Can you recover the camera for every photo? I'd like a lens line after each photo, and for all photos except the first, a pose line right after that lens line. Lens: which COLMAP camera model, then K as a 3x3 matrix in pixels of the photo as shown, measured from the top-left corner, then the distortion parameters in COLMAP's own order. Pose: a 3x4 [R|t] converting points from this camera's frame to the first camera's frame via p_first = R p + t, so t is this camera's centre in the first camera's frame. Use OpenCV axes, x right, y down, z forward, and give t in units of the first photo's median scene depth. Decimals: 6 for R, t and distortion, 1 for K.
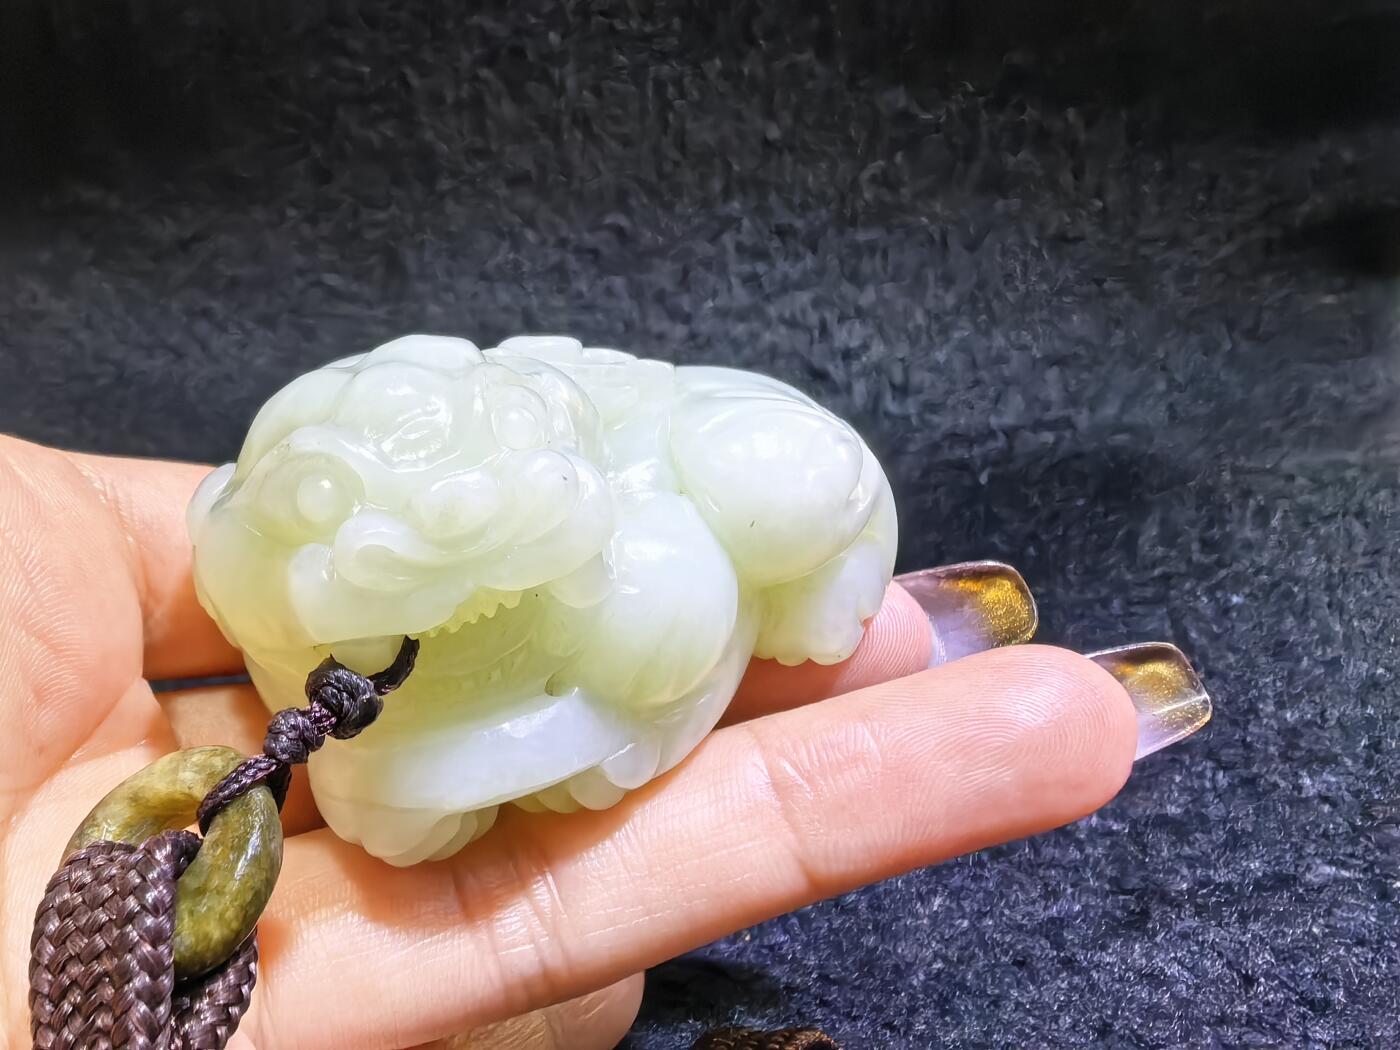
lens RADIAL K [[1086.3, 0, 292.0], [0, 1086.3, 530.2], [0, 0, 1]] dist [-0.005263, 0.001136]
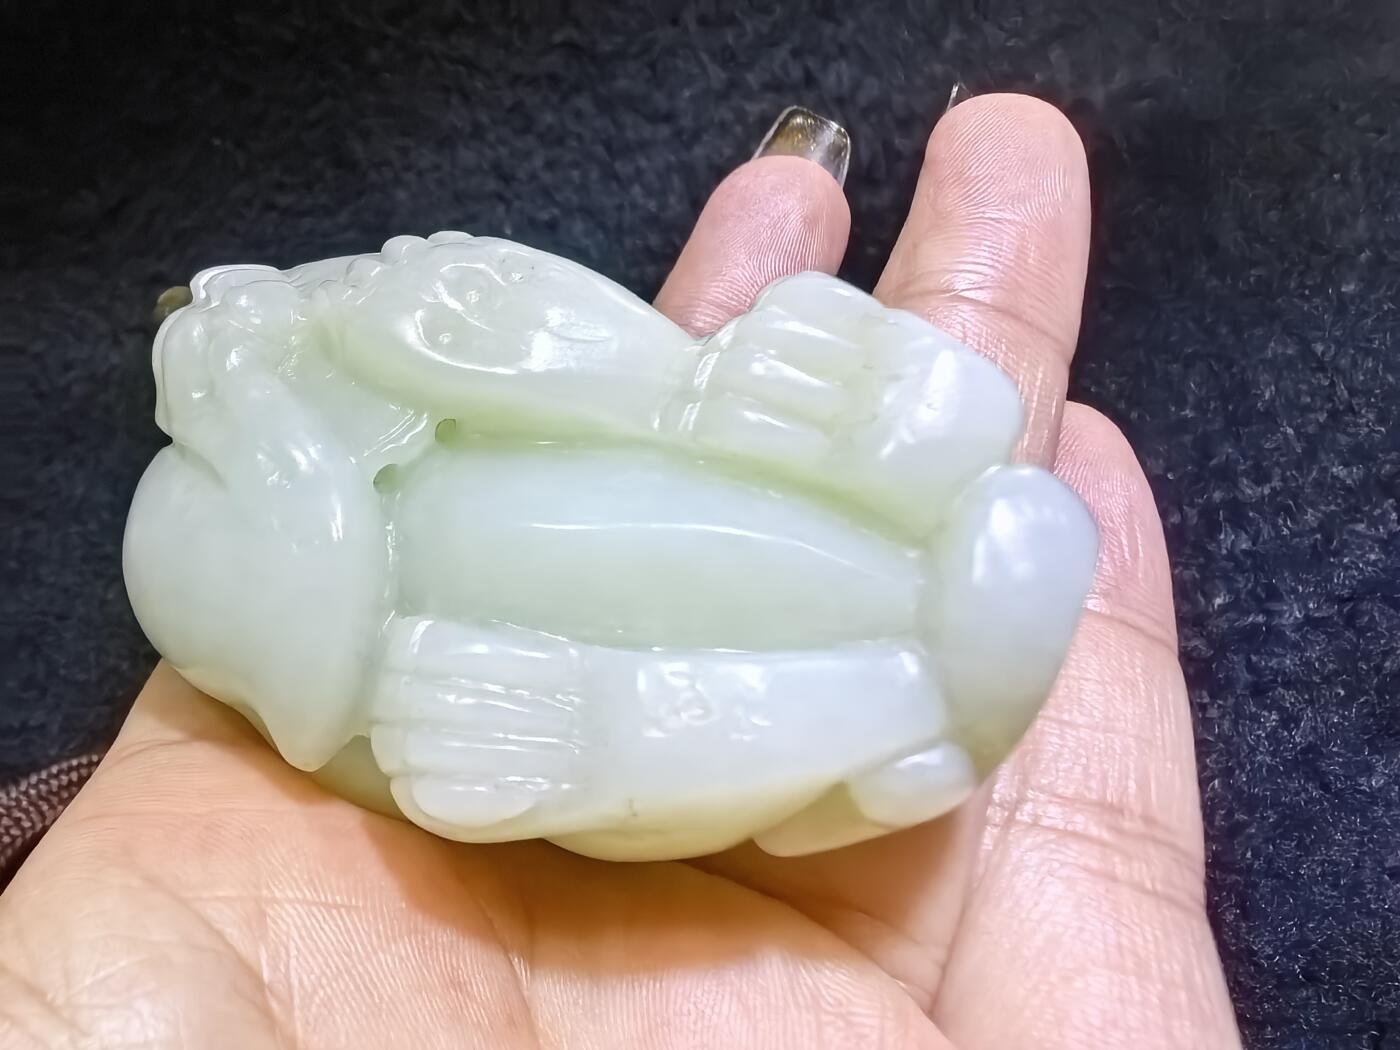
lens RADIAL K [[1101.5, 0, 310.6], [0, 1101.5, 519.6], [0, 0, 1]] dist [-0.005069, -0.001360]
pose [[0.950306, -0.311157, 0.010044, -0.032278], [0.305811, 0.939049, 0.157054, -0.119435], [-0.058300, -0.146178, 0.987539, 0.066260]]
